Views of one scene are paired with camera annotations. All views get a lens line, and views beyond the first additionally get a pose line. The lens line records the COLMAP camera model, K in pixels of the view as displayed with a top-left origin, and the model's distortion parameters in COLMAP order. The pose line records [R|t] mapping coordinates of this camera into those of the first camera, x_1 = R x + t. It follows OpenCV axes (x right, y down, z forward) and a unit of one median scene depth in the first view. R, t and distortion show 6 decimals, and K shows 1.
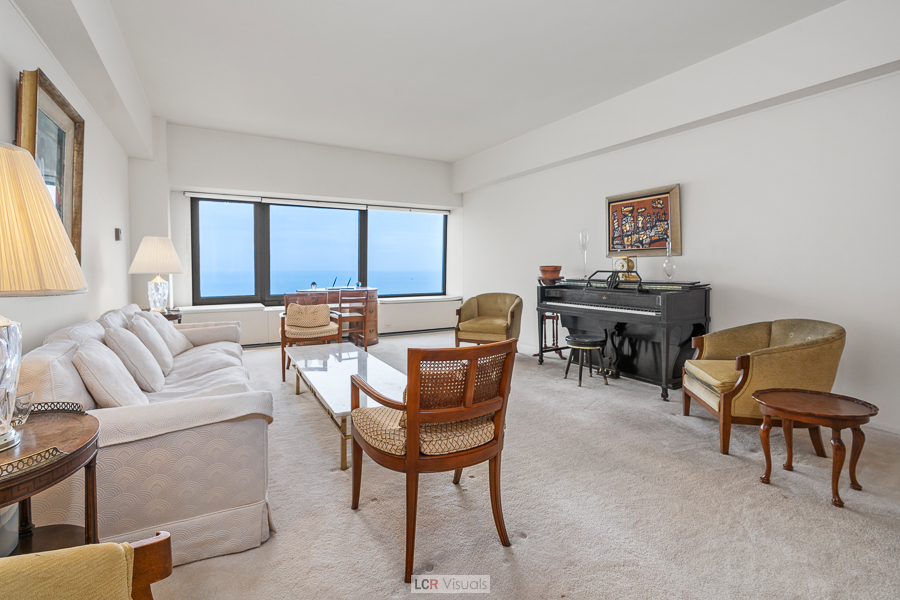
lens RADIAL K [[420.5, 0, 451.0], [0, 420.5, 281.7], [0, 0, 1]] dist [-0.023715, 0.000079]
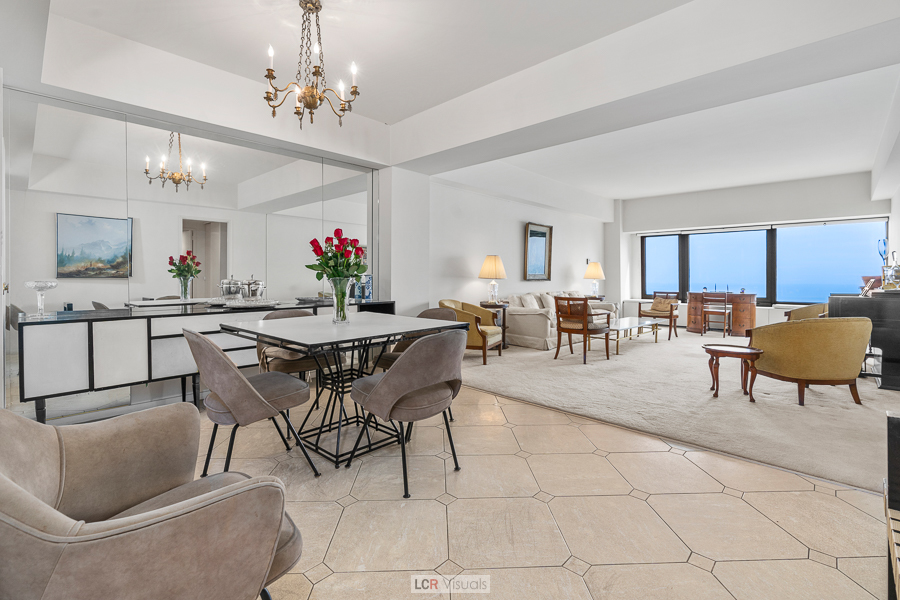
lens RADIAL K [[410.2, 0, 453.8], [0, 410.2, 284.6], [0, 0, 1]] dist [-0.002034, 0.000321]
pose [[0.291095, 0.020244, -0.956480, 0.767005], [-0.038650, 0.999209, 0.009385, 0.013092], [0.955913, 0.034236, 0.291647, -0.236925]]
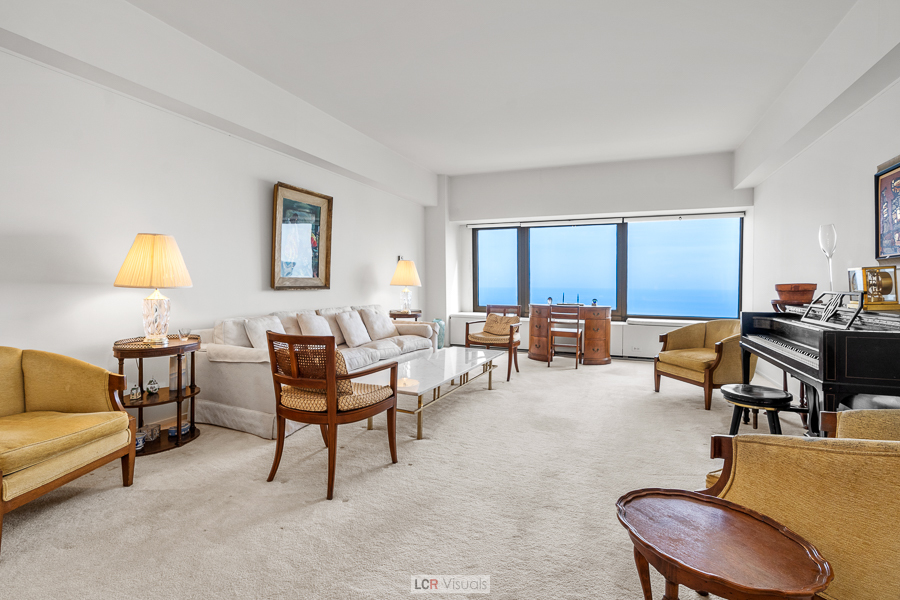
lens RADIAL K [[431.4, 0, 447.8], [0, 431.4, 279.8], [0, 0, 1]] dist [-0.000337, 0.000101]
pose [[0.605932, 0.002411, -0.795513, 0.385818], [-0.038376, 0.998920, -0.026202, -0.003962], [0.794590, 0.046405, 0.605370, 0.126527]]
